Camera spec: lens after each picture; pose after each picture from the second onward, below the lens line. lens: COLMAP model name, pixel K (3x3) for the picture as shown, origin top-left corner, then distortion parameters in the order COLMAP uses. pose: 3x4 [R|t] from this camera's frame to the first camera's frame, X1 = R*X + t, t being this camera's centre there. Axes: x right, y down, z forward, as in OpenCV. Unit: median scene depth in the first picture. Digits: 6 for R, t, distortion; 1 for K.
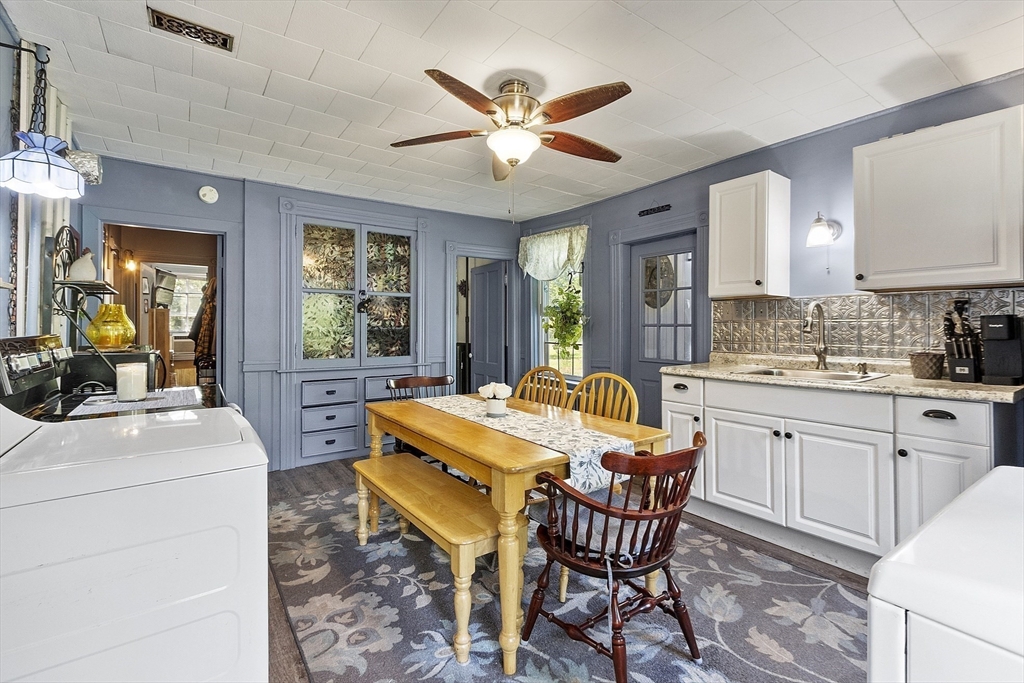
lens RADIAL K [[449.5, 0, 512.2], [0, 449.5, 322.5], [0, 0, 1]] dist [0.000299, 0.000014]
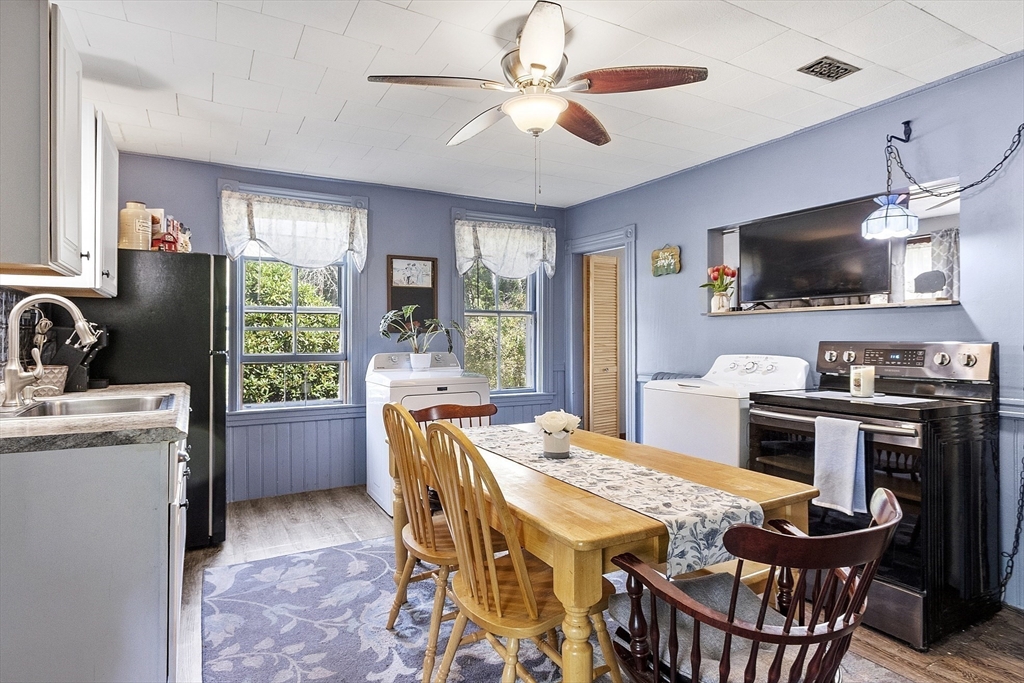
lens RADIAL K [[544.0, 0, 508.7], [0, 544.0, 332.1], [0, 0, 1]] dist [0.004555, 0.000585]
pose [[-0.992405, 0.003970, 0.122948, -0.071078], [0.002214, 0.999894, -0.014419, 0.023041], [-0.122992, -0.014037, -0.992308, 1.988878]]
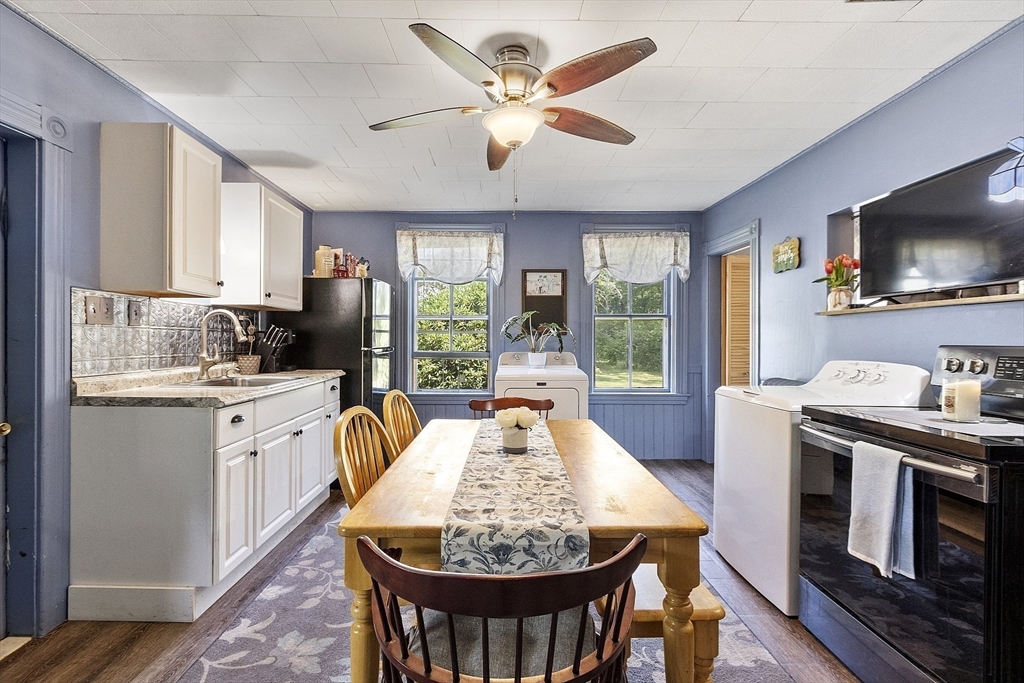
lens RADIAL K [[462.1, 0, 508.8], [0, 462.1, 338.0], [0, 0, 1]] dist [-0.000922, 0.000198]
pose [[-0.816804, 0.000797, 0.576915, -0.508904], [-0.005309, 0.999946, -0.008898, 0.026611], [-0.576891, -0.010330, -0.816756, 1.737129]]
